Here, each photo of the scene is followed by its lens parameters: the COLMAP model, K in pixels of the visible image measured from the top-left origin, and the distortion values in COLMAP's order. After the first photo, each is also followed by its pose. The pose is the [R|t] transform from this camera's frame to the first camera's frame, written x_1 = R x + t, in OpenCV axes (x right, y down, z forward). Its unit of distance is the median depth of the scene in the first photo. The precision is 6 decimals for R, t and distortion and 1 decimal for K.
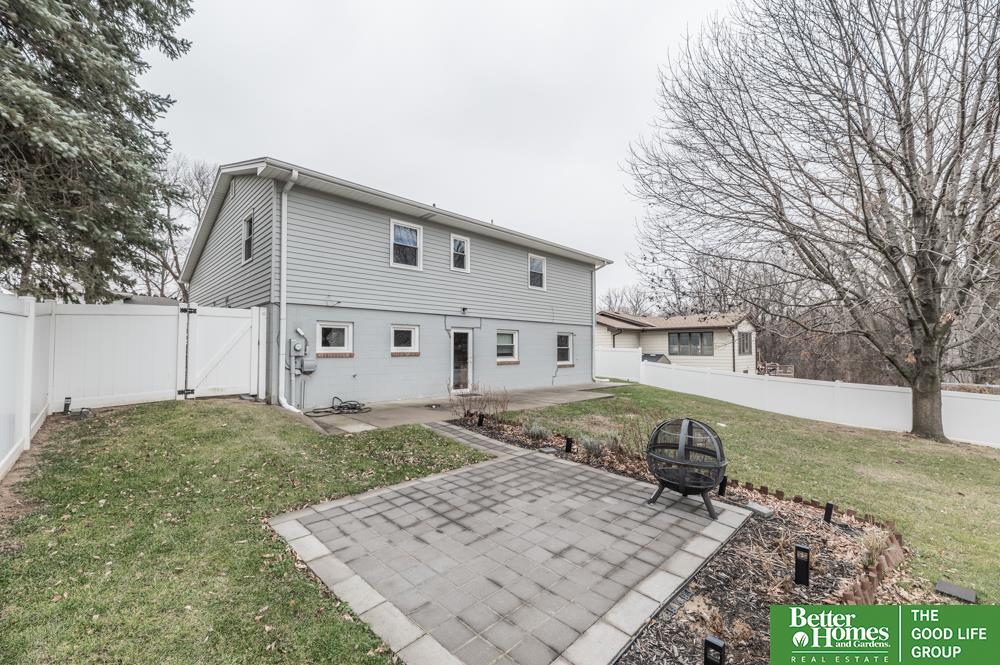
lens RADIAL K [[402.4, 0, 501.1], [0, 402.4, 337.8], [0, 0, 1]] dist [-0.001308, -0.000305]
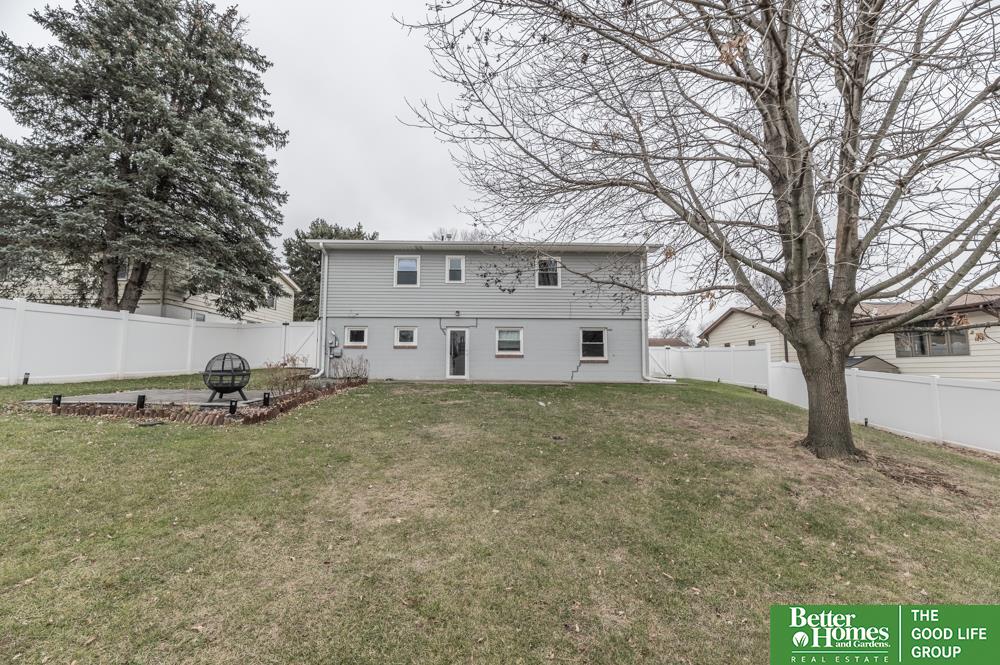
lens RADIAL K [[402.4, 0, 501.1], [0, 402.4, 337.8], [0, 0, 1]] dist [-0.001308, -0.000305]
pose [[0.718471, -0.045476, -0.694069, 0.893541], [0.015705, 0.998667, -0.049176, 0.074524], [0.695380, 0.024431, 0.718227, 0.188893]]
